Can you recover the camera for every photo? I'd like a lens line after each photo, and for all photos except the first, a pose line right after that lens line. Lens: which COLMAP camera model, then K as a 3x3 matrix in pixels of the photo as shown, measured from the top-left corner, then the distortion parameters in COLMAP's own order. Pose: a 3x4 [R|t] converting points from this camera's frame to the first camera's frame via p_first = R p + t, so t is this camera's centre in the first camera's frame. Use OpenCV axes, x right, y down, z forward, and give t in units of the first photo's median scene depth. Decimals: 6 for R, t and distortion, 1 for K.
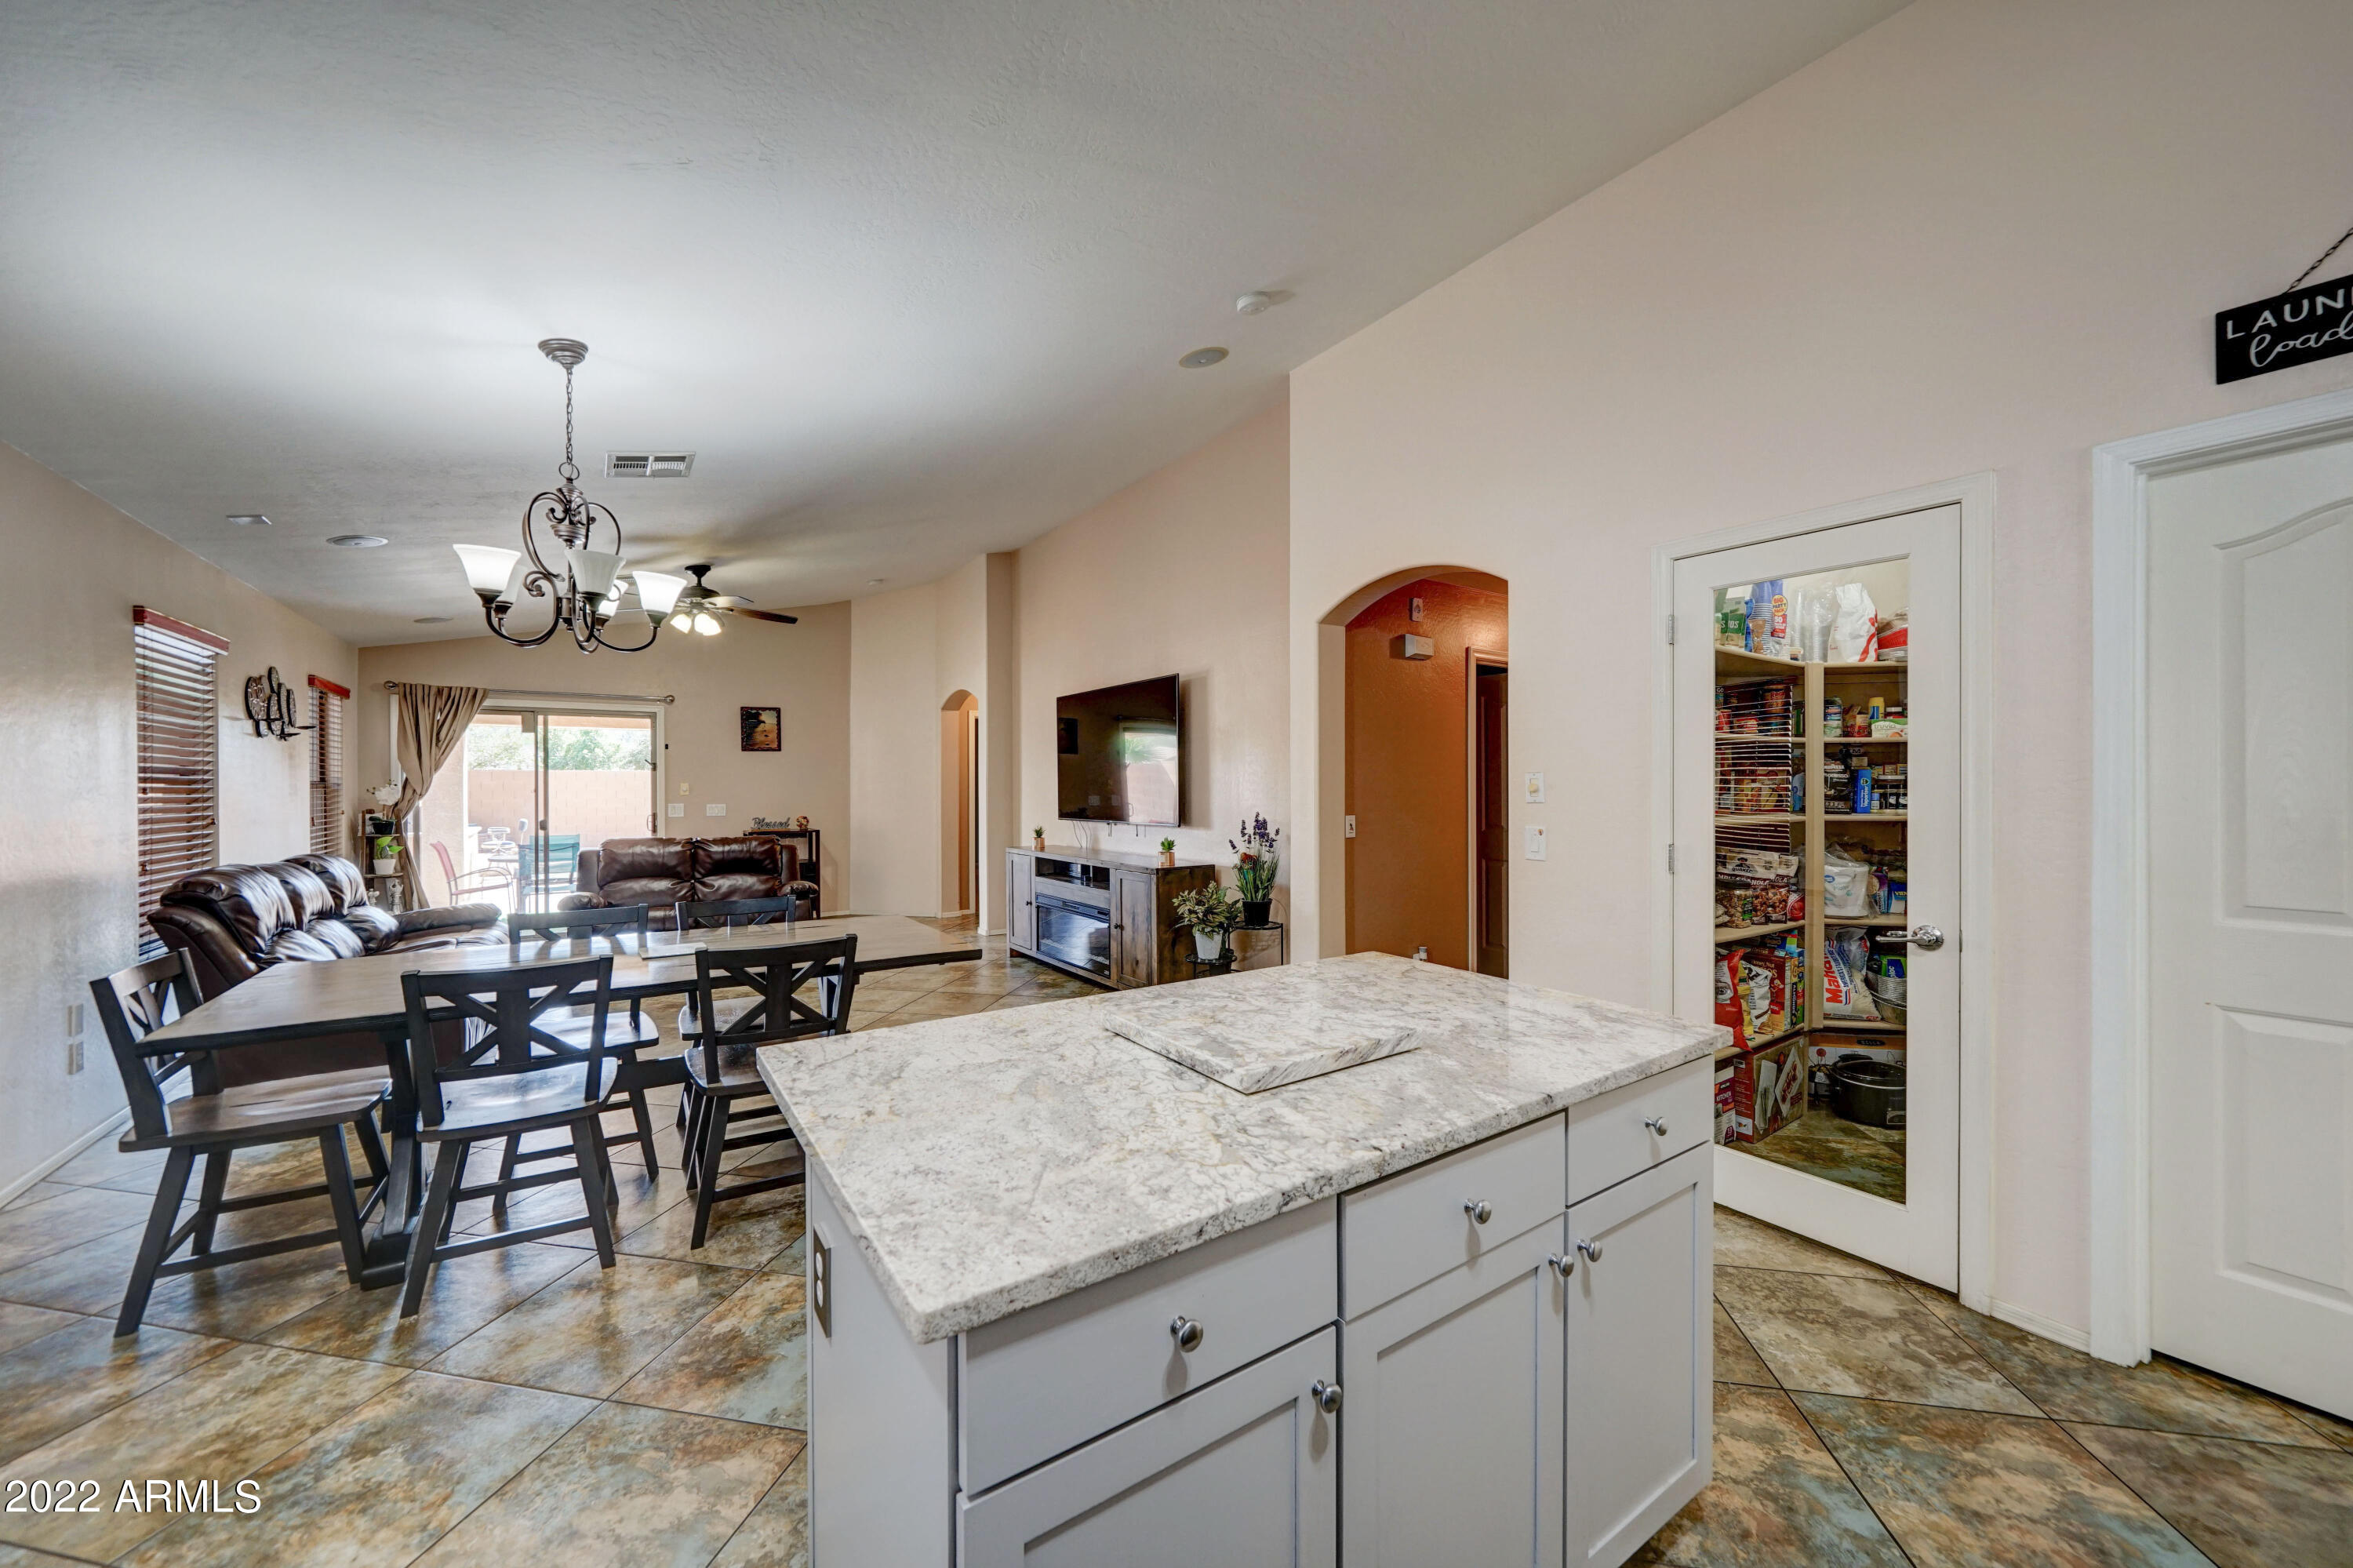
lens RADIAL K [[852.5, 0, 1173.8], [0, 852.5, 779.4], [0, 0, 1]] dist [-0.002371, 0.000236]
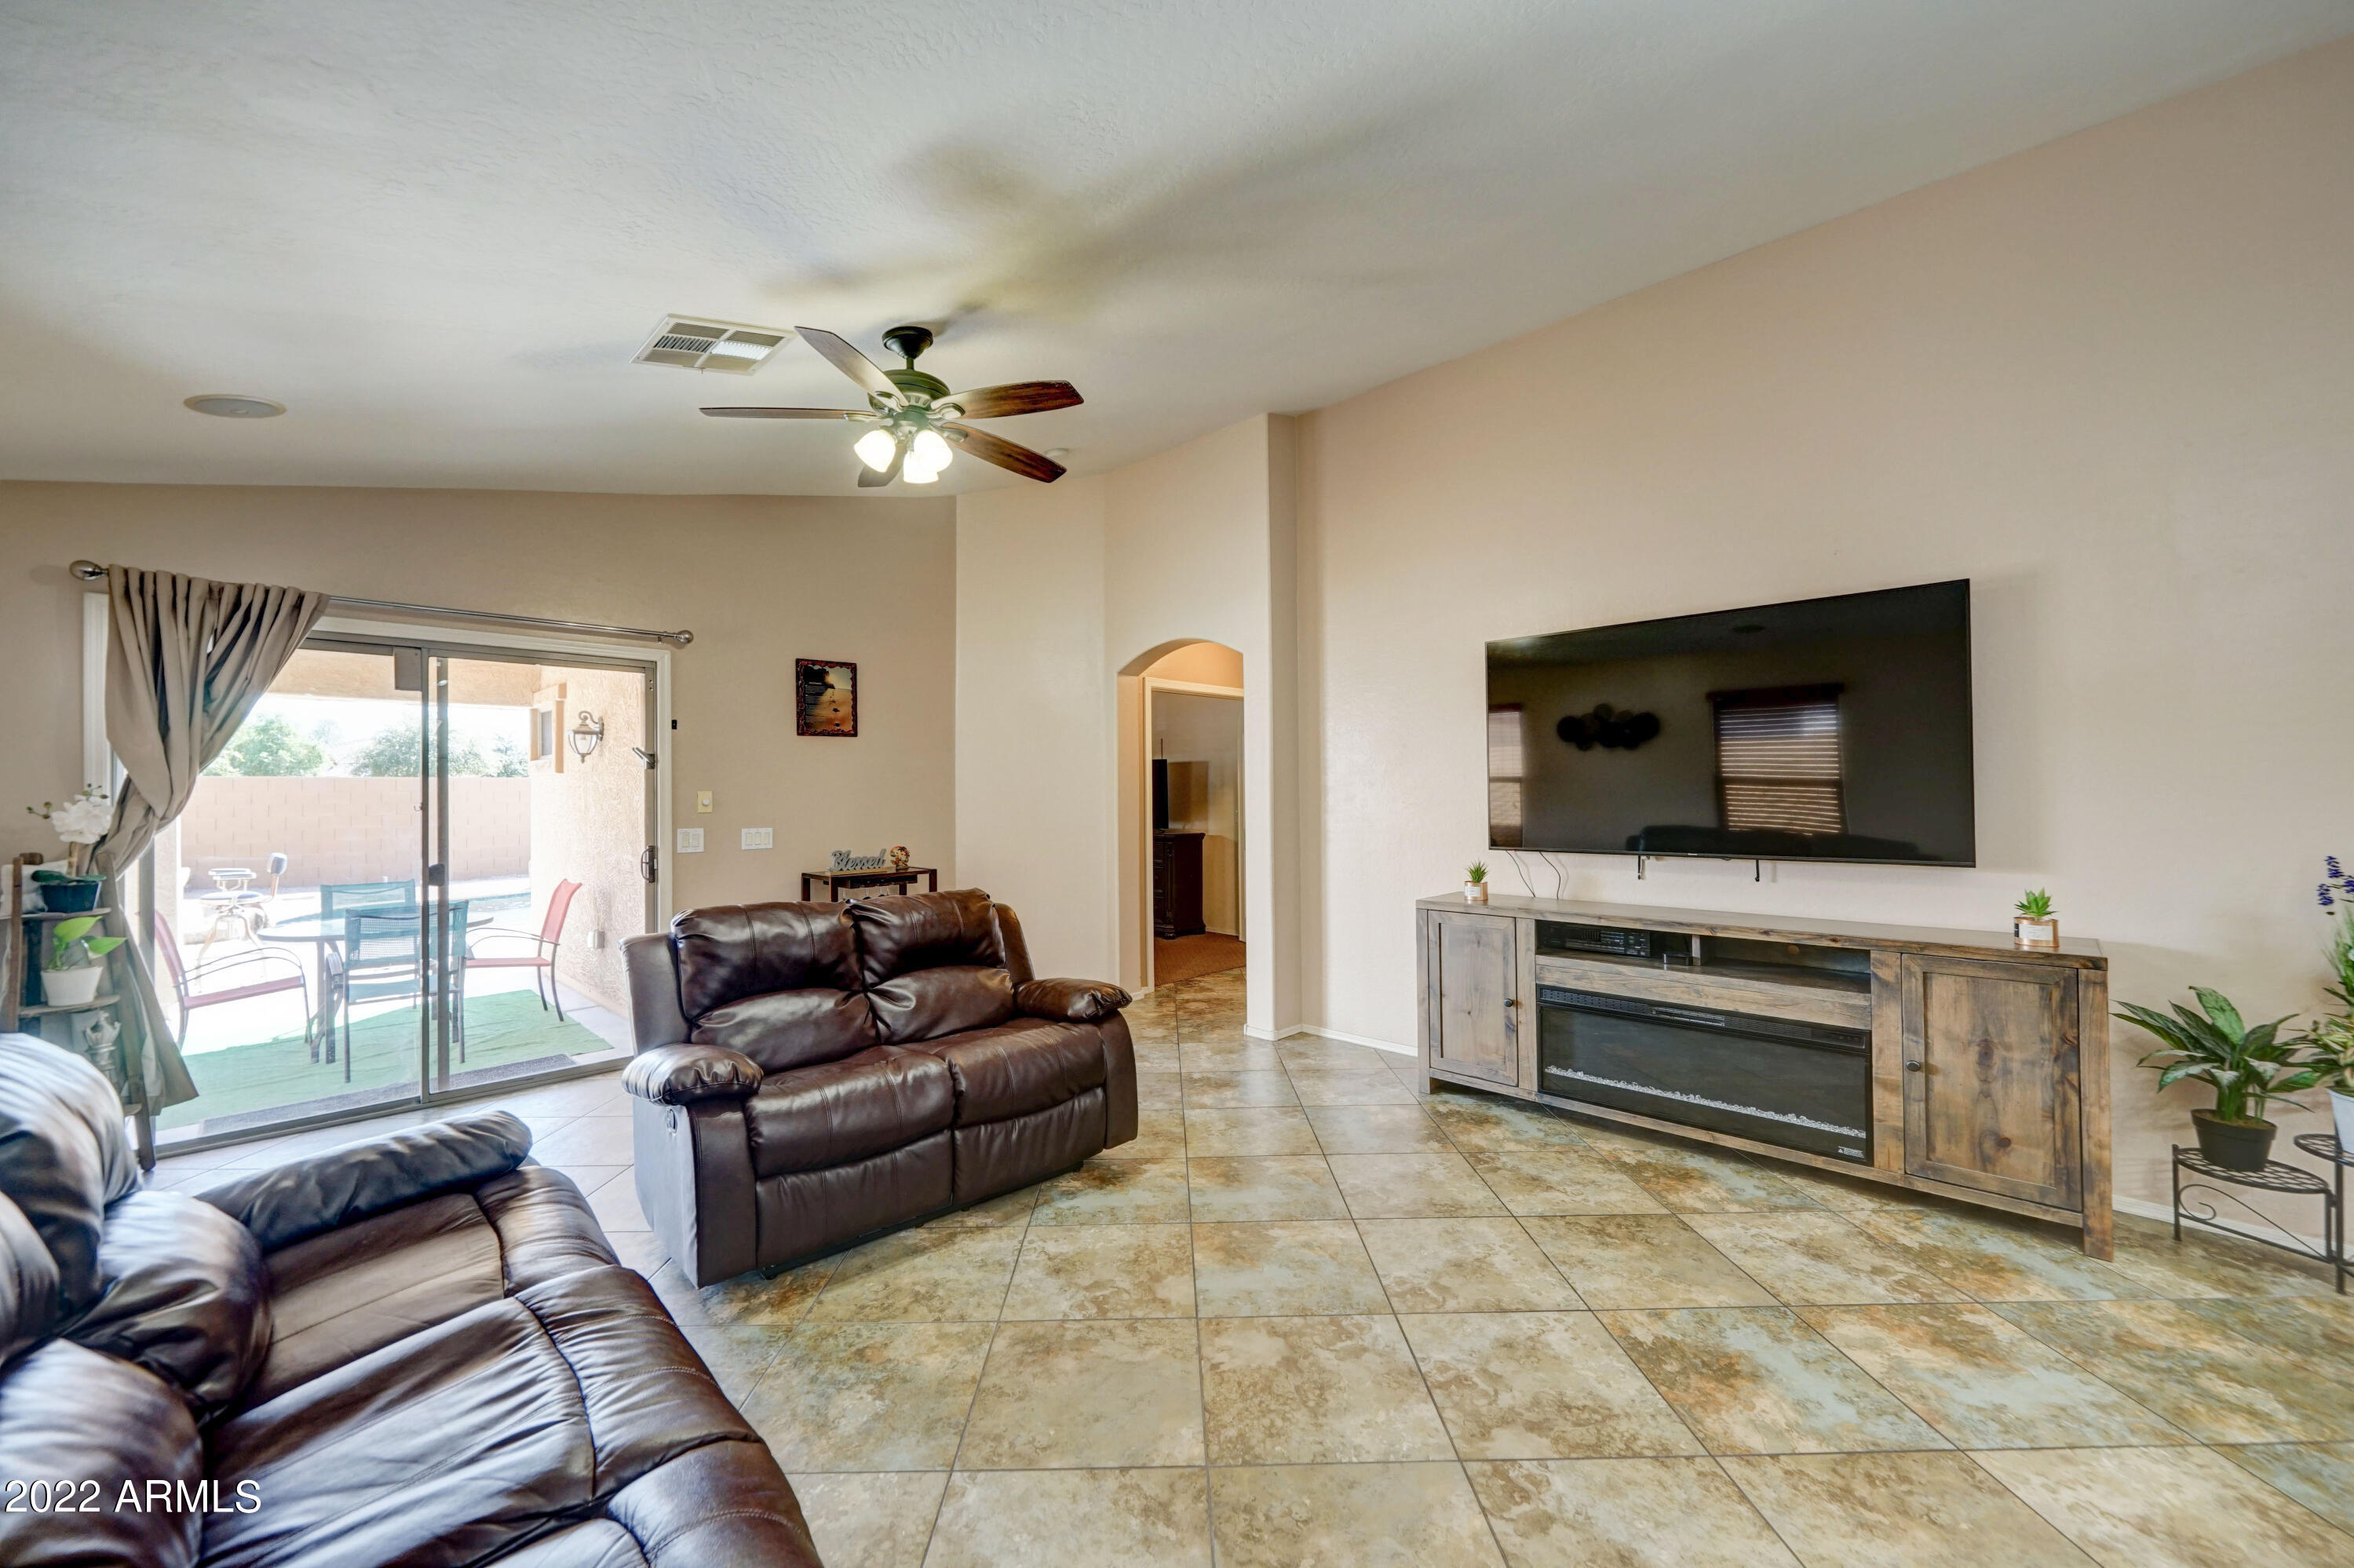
lens RADIAL K [[896.0, 0, 1176.2], [0, 896.0, 783.9], [0, 0, 1]] dist [-0.000321, 0.000180]
pose [[0.979621, -0.003126, 0.200829, -0.453183], [0.004023, 0.999984, -0.004059, 0.003639], [-0.200813, 0.004784, 0.979618, 0.425368]]
